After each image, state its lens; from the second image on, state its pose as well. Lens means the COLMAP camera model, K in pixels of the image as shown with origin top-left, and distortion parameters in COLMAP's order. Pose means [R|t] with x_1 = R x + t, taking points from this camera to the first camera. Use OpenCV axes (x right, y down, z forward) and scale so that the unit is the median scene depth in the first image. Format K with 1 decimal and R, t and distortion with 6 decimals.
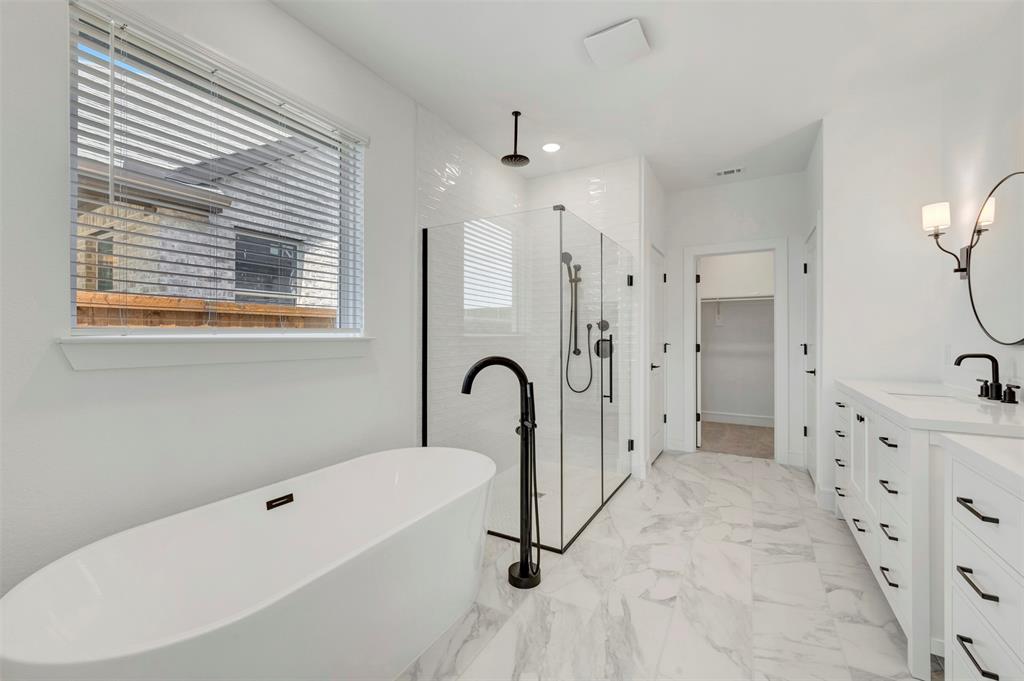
lens RADIAL K [[427.0, 0, 512.0], [0, 427.0, 340.5], [0, 0, 1]] dist [0.001788, 0.000168]
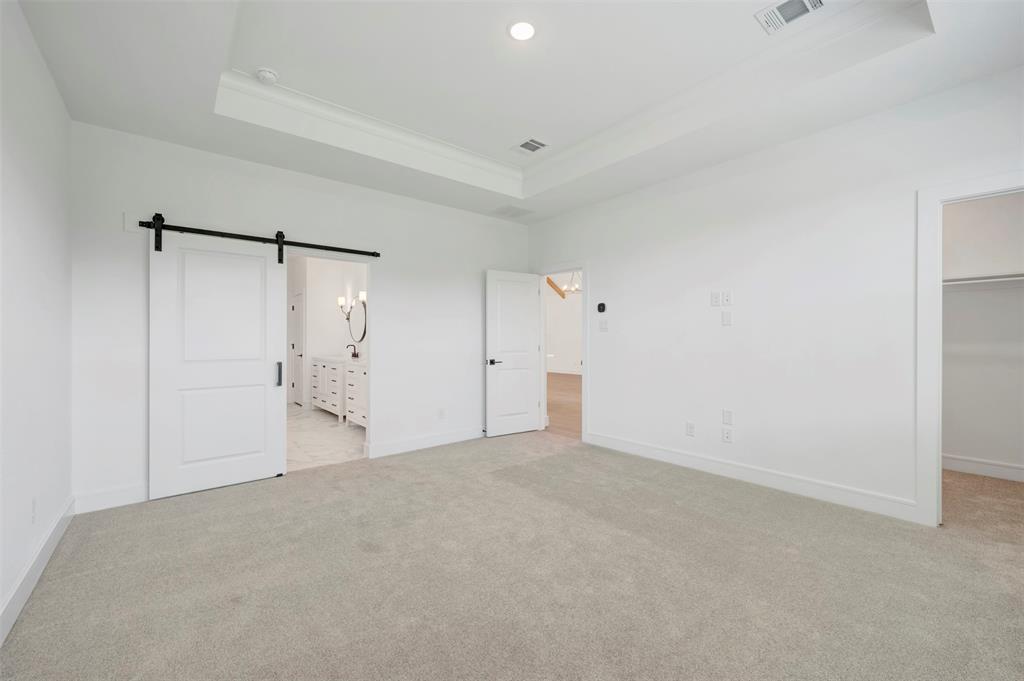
lens RADIAL K [[427.0, 0, 512.0], [0, 427.0, 340.5], [0, 0, 1]] dist [0.001788, 0.000168]
pose [[0.375521, 0.001962, 0.926812, -1.371313], [0.004164, 0.999984, -0.003805, 0.005501], [-0.926805, 0.005288, 0.375507, -1.265082]]
